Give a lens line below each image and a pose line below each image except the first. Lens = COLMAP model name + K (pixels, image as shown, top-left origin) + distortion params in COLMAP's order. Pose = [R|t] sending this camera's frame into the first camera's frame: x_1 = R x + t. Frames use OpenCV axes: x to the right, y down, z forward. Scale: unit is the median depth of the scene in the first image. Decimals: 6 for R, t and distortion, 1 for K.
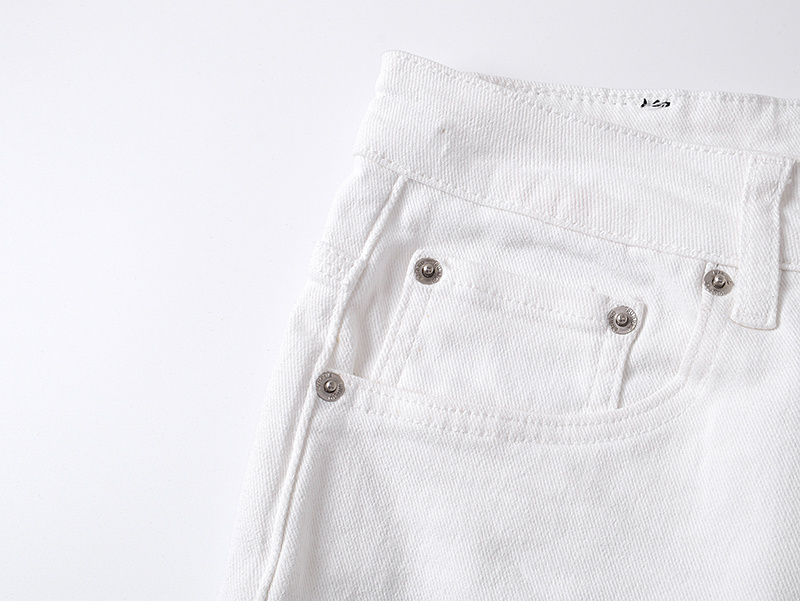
lens RADIAL K [[1197.8, 0, 400.0], [0, 1197.8, 300.5], [0, 0, 1]] dist [-0.132490, 0.091600]
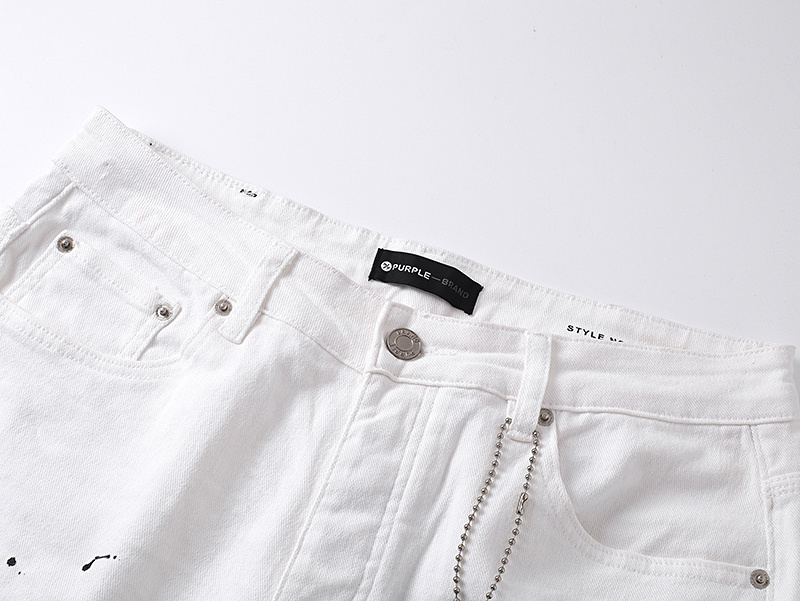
lens RADIAL K [[1197.8, 0, 400.0], [0, 1197.8, 300.5], [0, 0, 1]] dist [-0.132490, 0.091600]
pose [[0.944275, 0.328152, 0.025703, 0.443697], [-0.326395, 0.943587, -0.055765, -0.011972], [-0.042552, 0.044268, 0.998113, -0.605896]]
